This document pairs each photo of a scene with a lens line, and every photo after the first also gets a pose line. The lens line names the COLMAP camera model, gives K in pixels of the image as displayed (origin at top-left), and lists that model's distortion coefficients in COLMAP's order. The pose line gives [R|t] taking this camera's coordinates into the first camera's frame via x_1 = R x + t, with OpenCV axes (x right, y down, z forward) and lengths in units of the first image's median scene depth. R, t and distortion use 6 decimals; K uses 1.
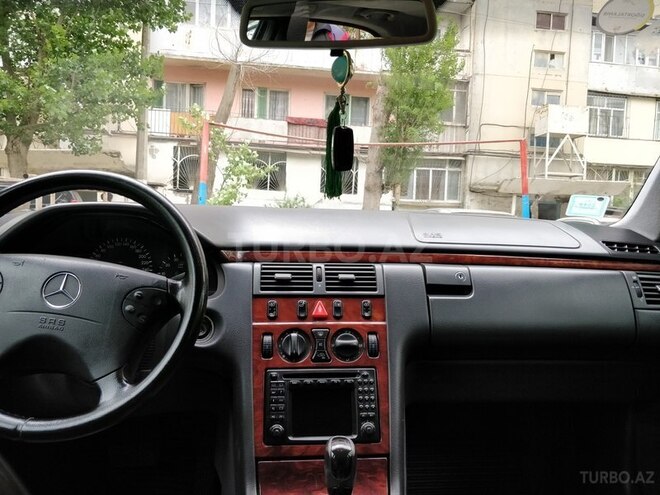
lens RADIAL K [[539.2, 0, 336.6], [0, 539.2, 245.5], [0, 0, 1]] dist [0.037003, -0.051145]
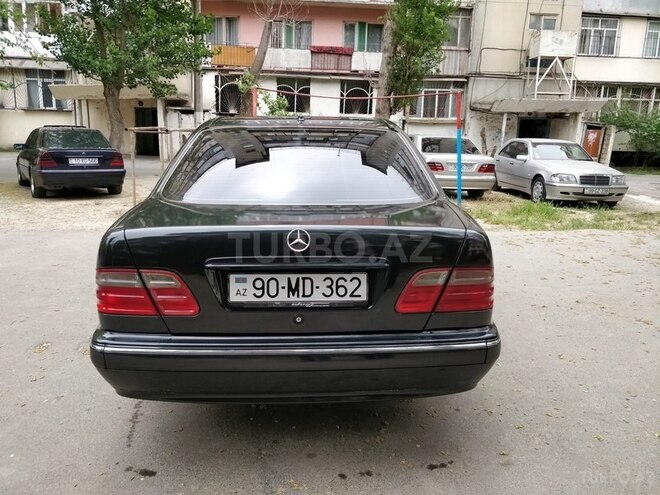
lens RADIAL K [[539.2, 0, 328.8], [0, 539.2, 244.4], [0, 0, 1]] dist [0.037003, -0.051145]
pose [[0.997427, -0.002233, -0.071660, 0.028825], [0.013696, 0.987042, 0.159876, -0.005845], [0.070374, -0.160446, 0.984533, -0.197466]]
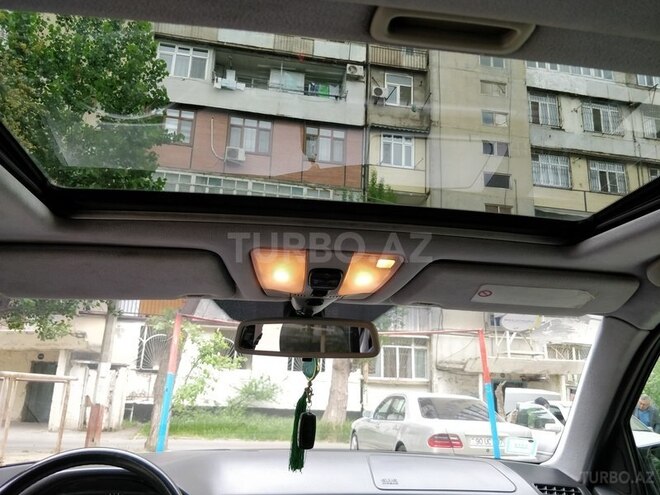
lens RADIAL K [[539.2, 0, 333.6], [0, 539.2, 258.4], [0, 0, 1]] dist [0.037003, -0.051145]
pose [[0.998554, 0.006057, 0.053420, -0.000009], [0.009813, 0.956405, -0.291878, -0.006396], [-0.052859, 0.291980, 0.954963, -0.010456]]
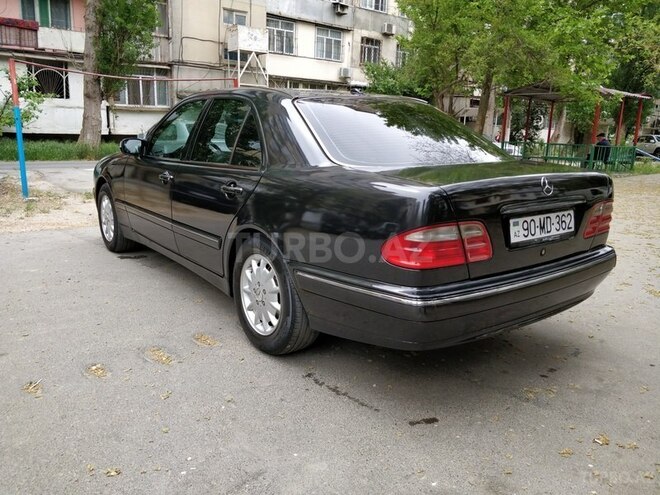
lens RADIAL K [[539.2, 0, 323.5], [0, 539.2, 246.1], [0, 0, 1]] dist [0.037003, -0.051145]
pose [[0.862511, -0.123303, 0.490787, -0.089320], [0.031092, 0.980940, 0.191806, -0.002548], [-0.505083, -0.150176, 0.849905, -0.180429]]
